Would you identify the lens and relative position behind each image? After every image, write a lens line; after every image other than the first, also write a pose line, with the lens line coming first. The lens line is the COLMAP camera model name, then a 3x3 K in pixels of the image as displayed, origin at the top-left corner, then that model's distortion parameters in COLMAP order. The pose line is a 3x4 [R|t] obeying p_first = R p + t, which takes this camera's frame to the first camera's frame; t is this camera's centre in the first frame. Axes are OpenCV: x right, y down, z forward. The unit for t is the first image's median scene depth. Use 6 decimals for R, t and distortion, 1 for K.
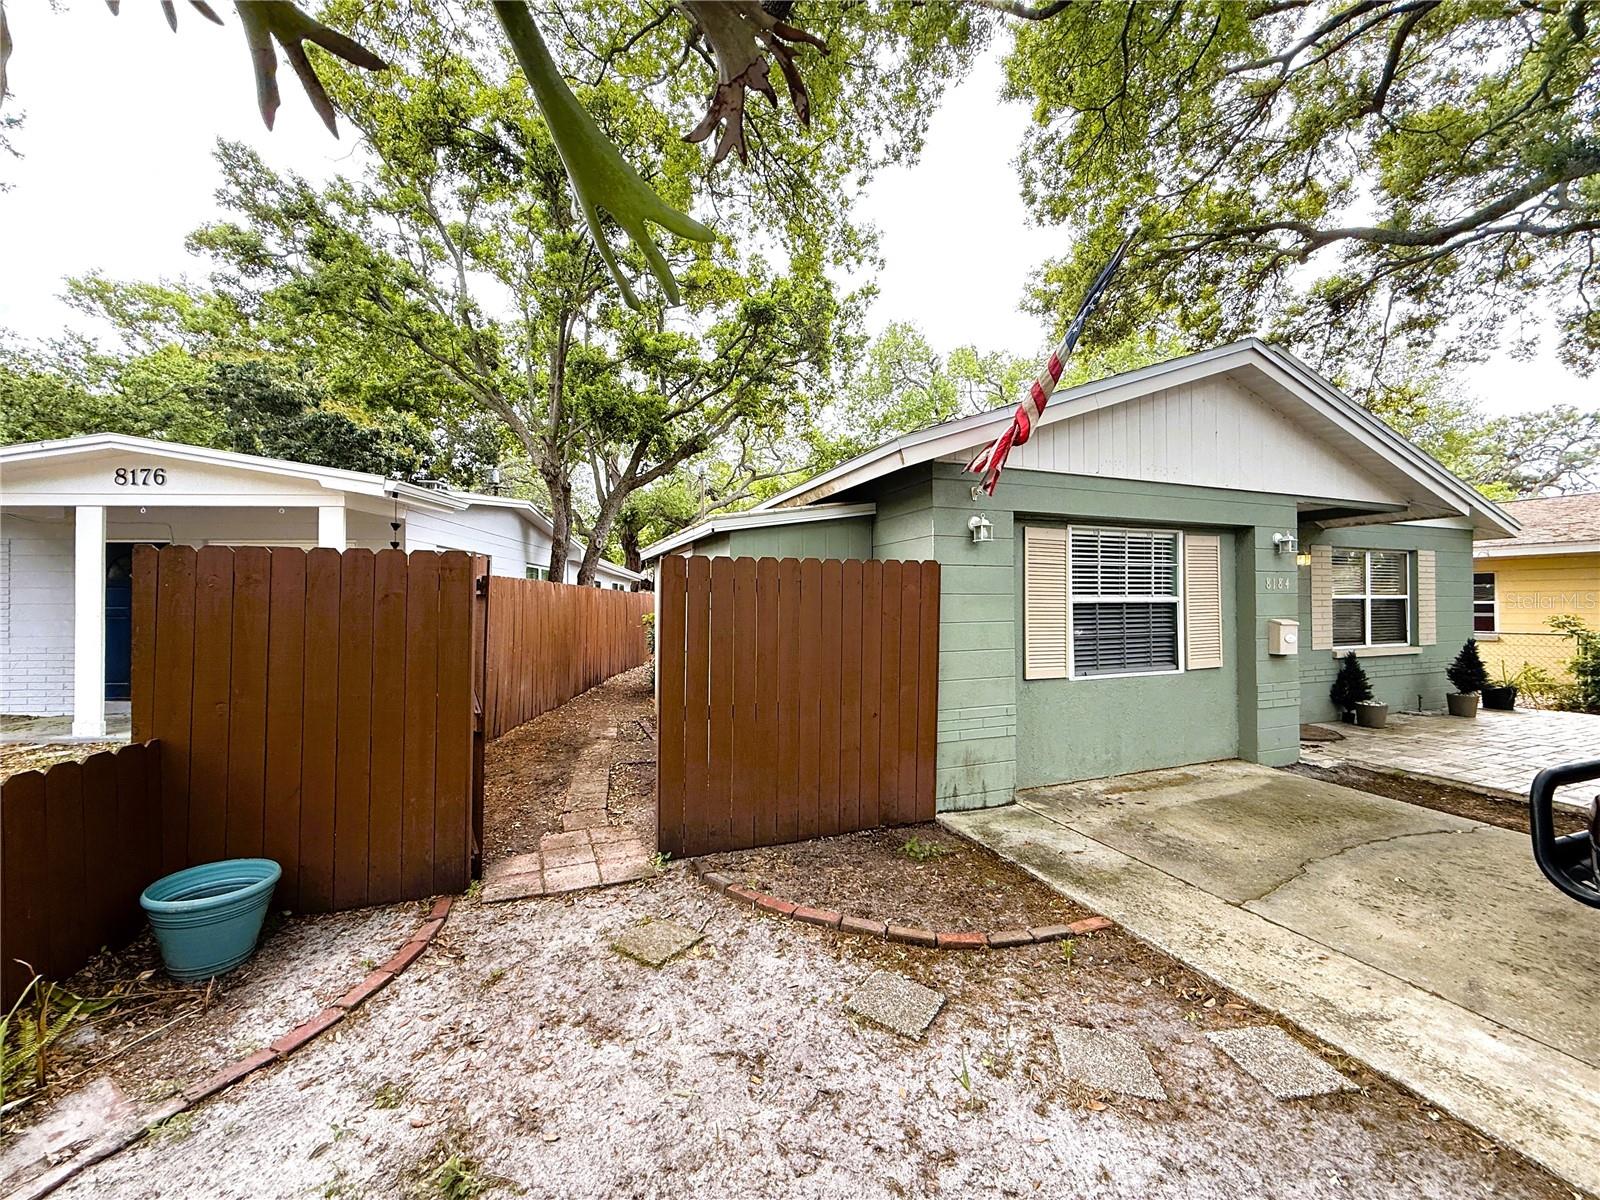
lens RADIAL K [[638.0, 0, 797.3], [0, 638.0, 599.0], [0, 0, 1]] dist [-0.000027, 0.000240]
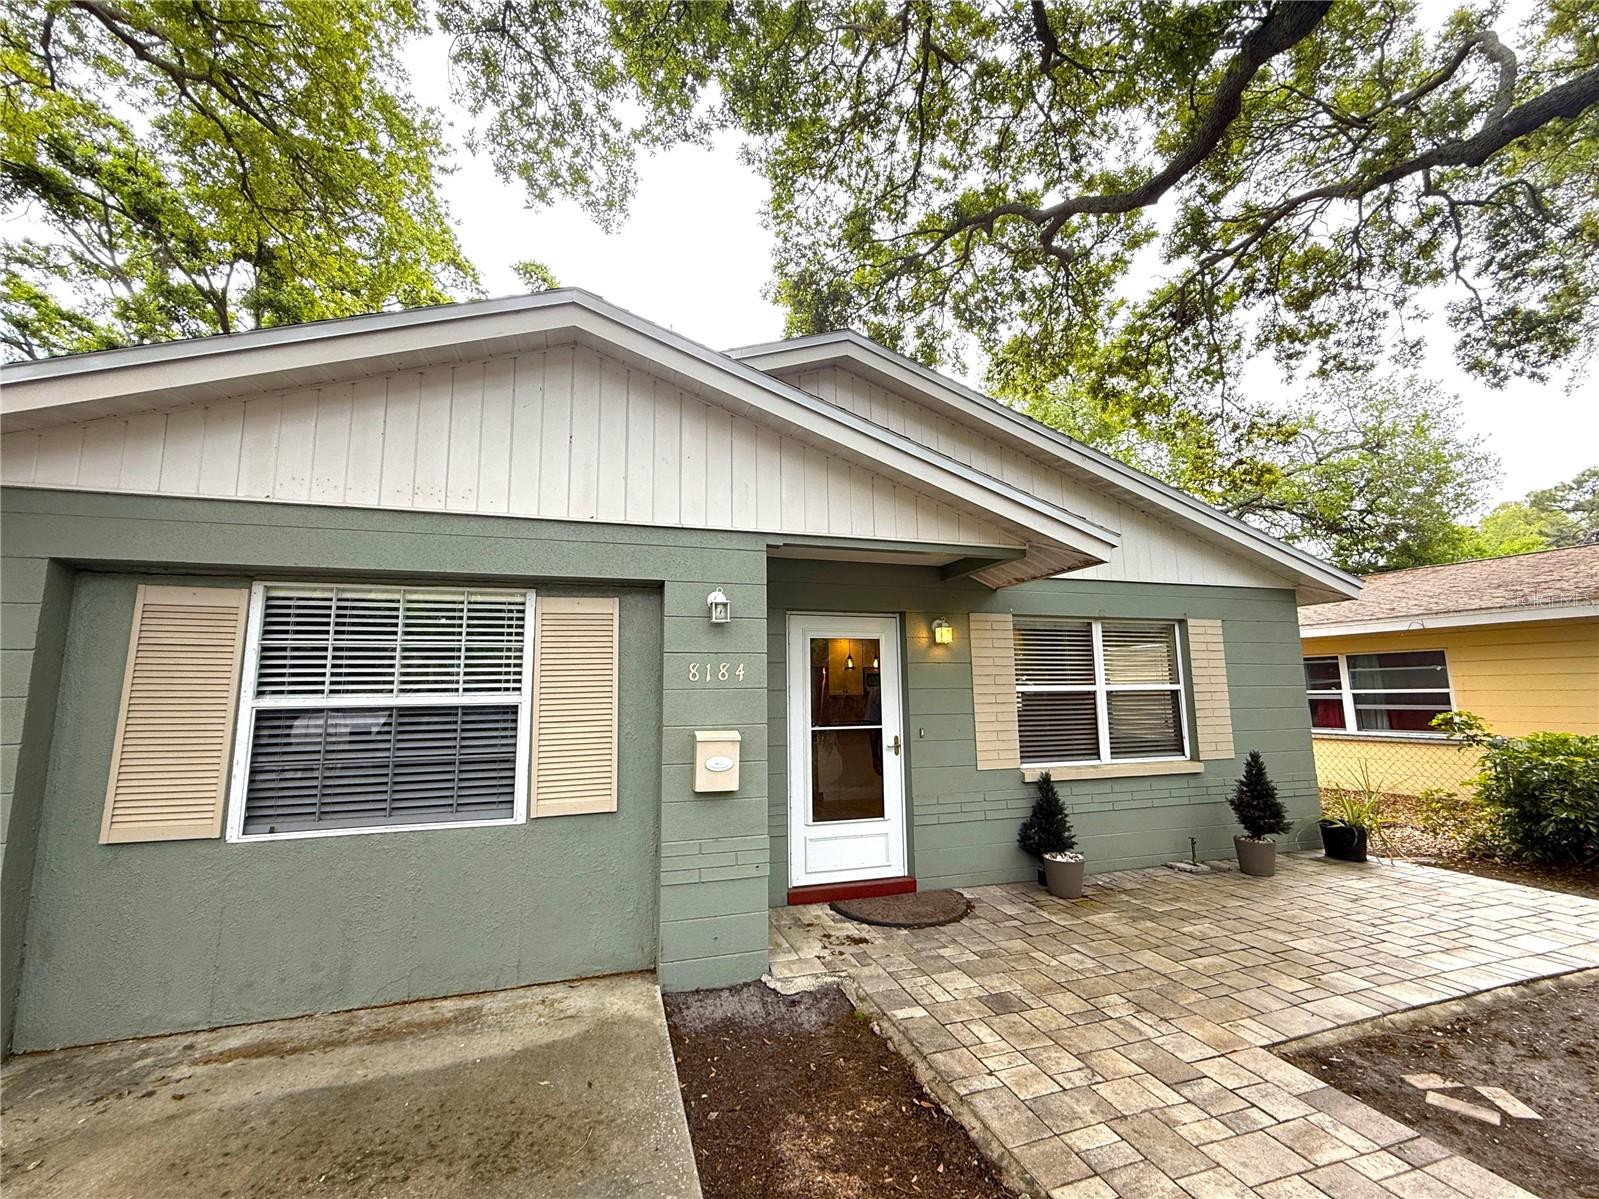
lens RADIAL K [[667.7, 0, 795.7], [0, 667.7, 594.4], [0, 0, 1]] dist [-0.001108, 0.000452]
pose [[0.996293, -0.019347, -0.083818, 0.914700], [0.007592, 0.990355, -0.138348, -0.008724], [0.085686, 0.137199, 0.986830, 0.367626]]
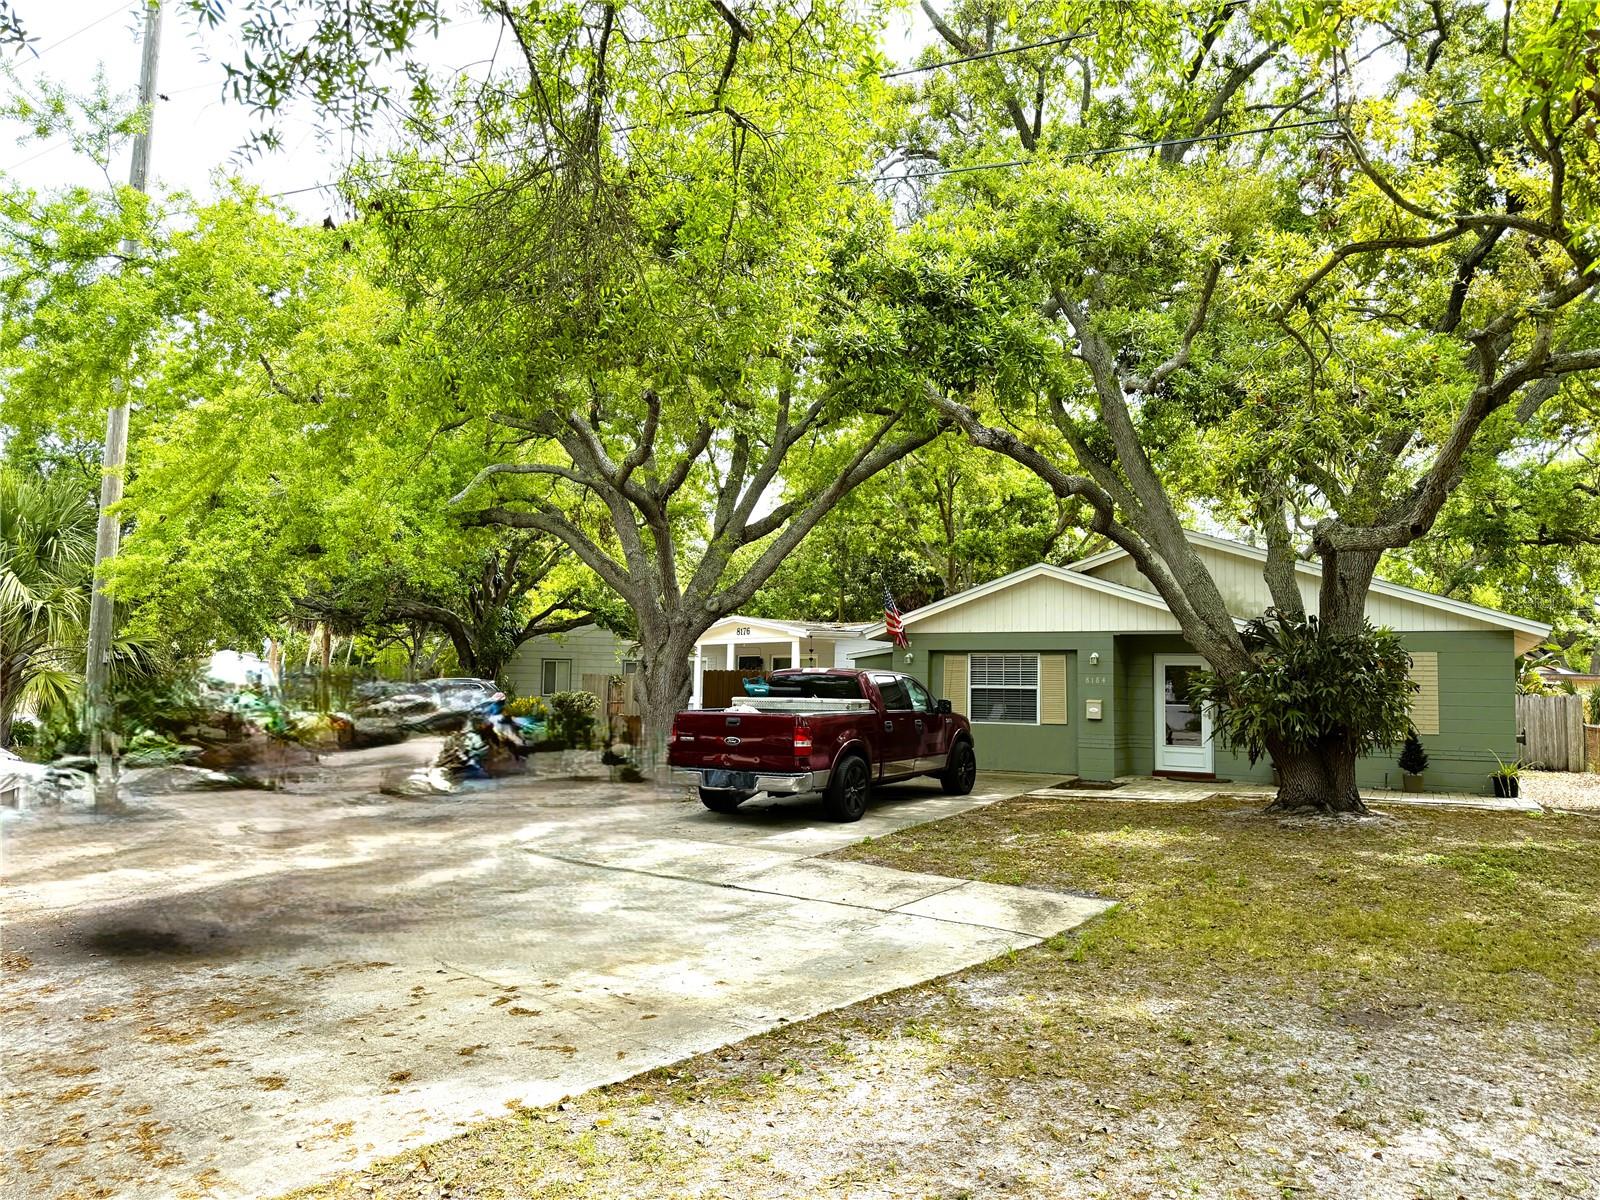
lens RADIAL K [[1120.9, 0, 800.0], [0, 1120.9, 600.0], [0, 0, 1]] dist [0.067510, 0.000151]
pose [[0.640768, -0.049621, -0.766130, 2.811050], [-0.020524, 0.996445, -0.081703, 0.029194], [0.767461, 0.068077, 0.637471, -1.814731]]
